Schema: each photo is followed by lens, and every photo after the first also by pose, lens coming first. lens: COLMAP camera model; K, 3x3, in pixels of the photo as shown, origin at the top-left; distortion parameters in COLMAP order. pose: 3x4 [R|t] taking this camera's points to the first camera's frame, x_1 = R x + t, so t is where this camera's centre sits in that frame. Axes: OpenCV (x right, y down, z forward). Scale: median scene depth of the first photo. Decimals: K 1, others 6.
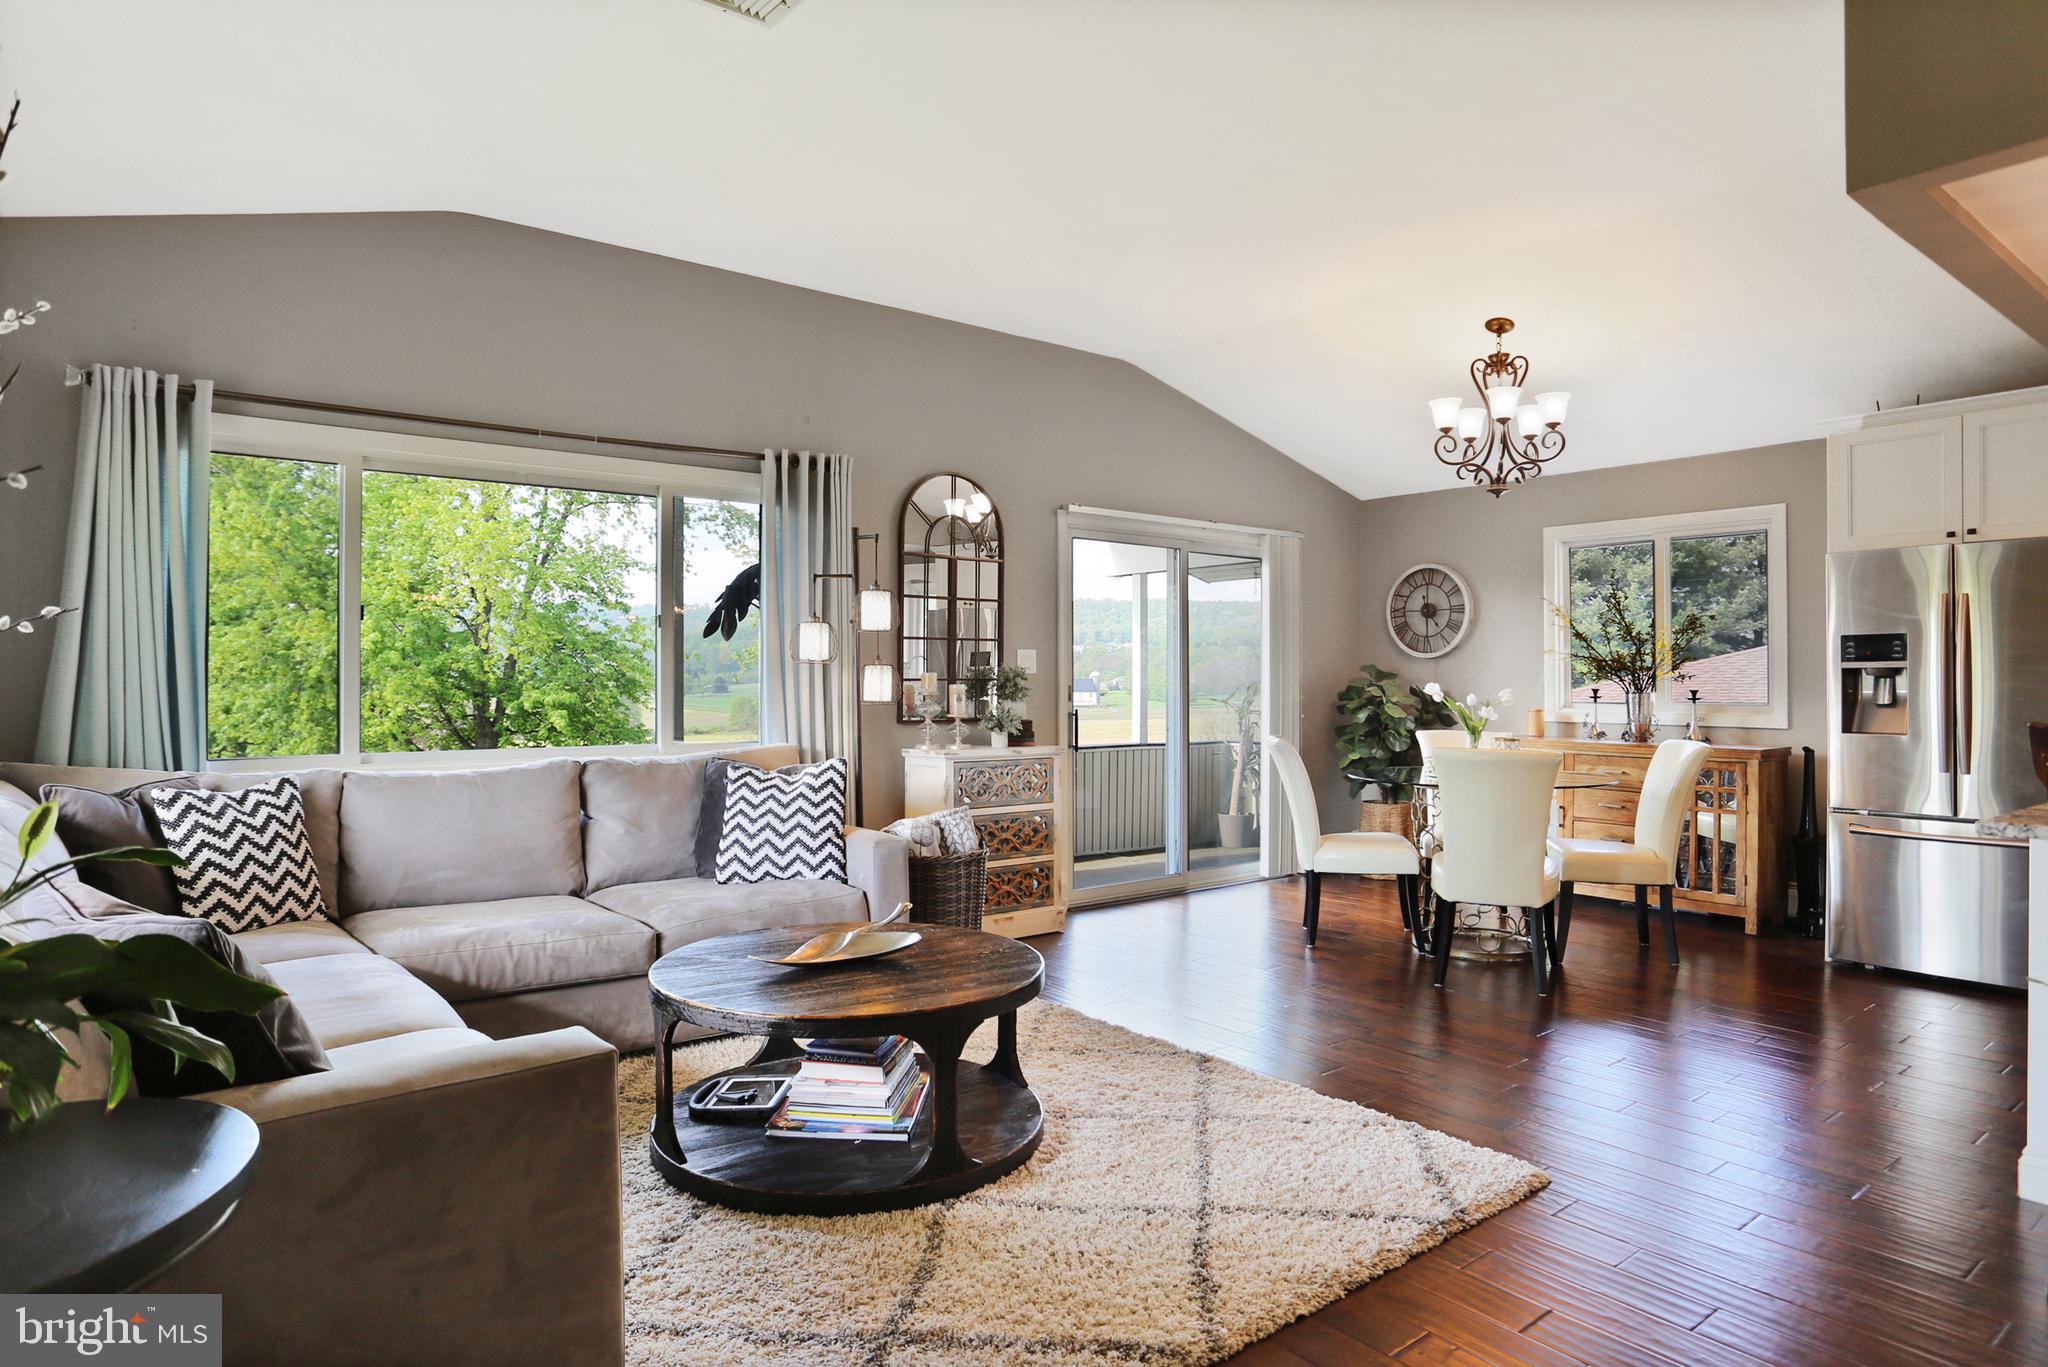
lens RADIAL K [[1153.5, 0, 1036.1], [0, 1153.5, 676.1], [0, 0, 1]] dist [-0.069905, 0.043496]
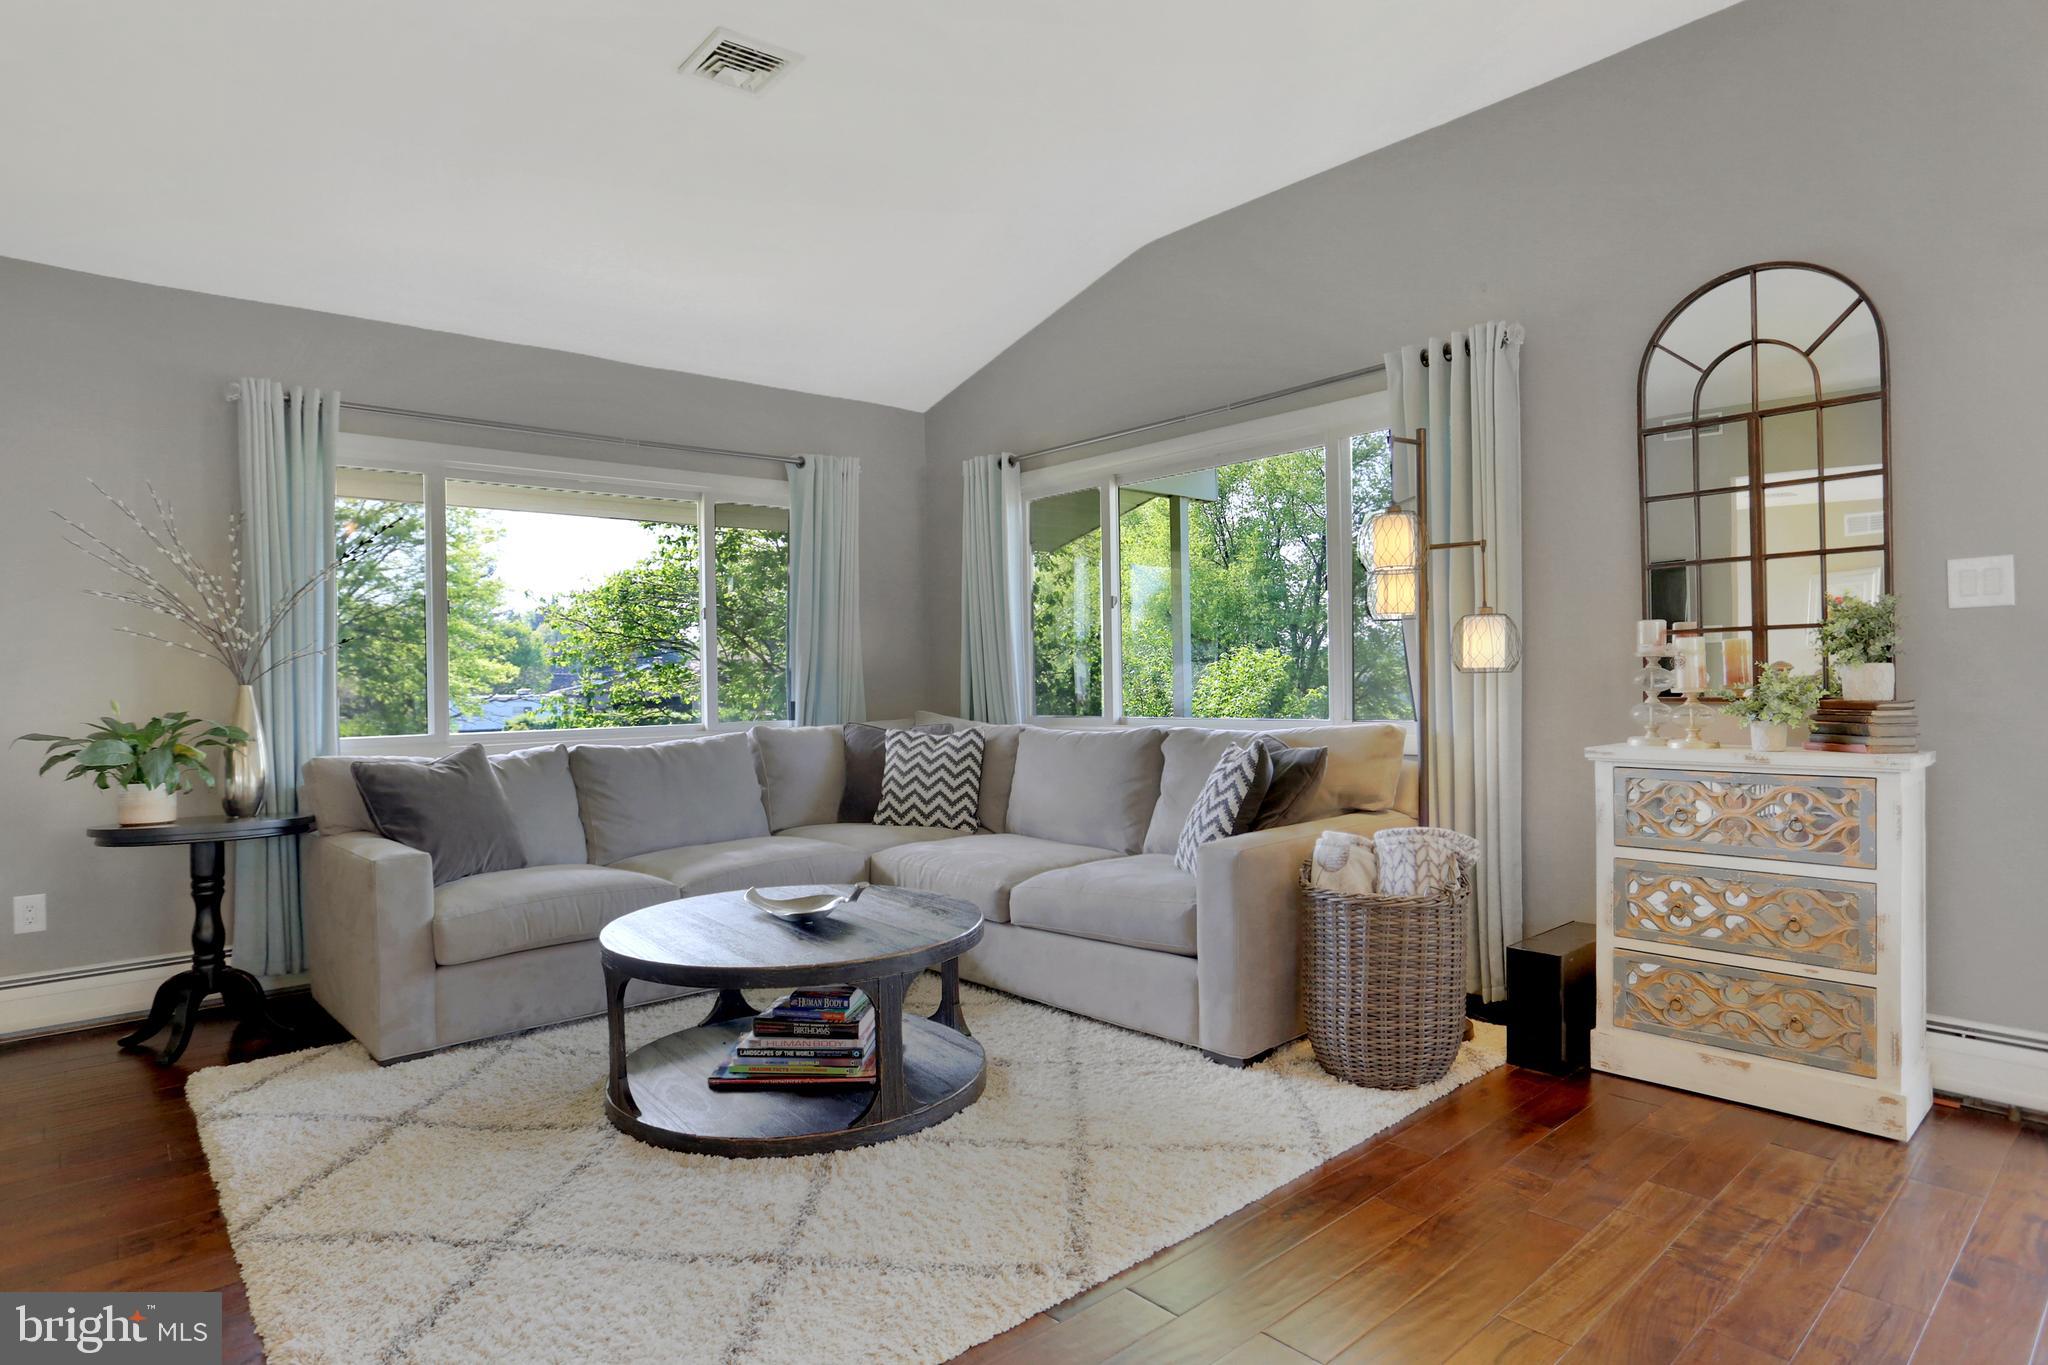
lens RADIAL K [[1098.0, 0, 1024.0], [0, 1098.0, 682.5], [0, 0, 1]] dist [-0.088879, 0.051337]
pose [[0.063689, -0.003681, -0.997963, 0.431908], [0.021491, 0.999766, -0.002316, 0.023184], [0.997738, -0.021300, 0.063753, 0.602351]]
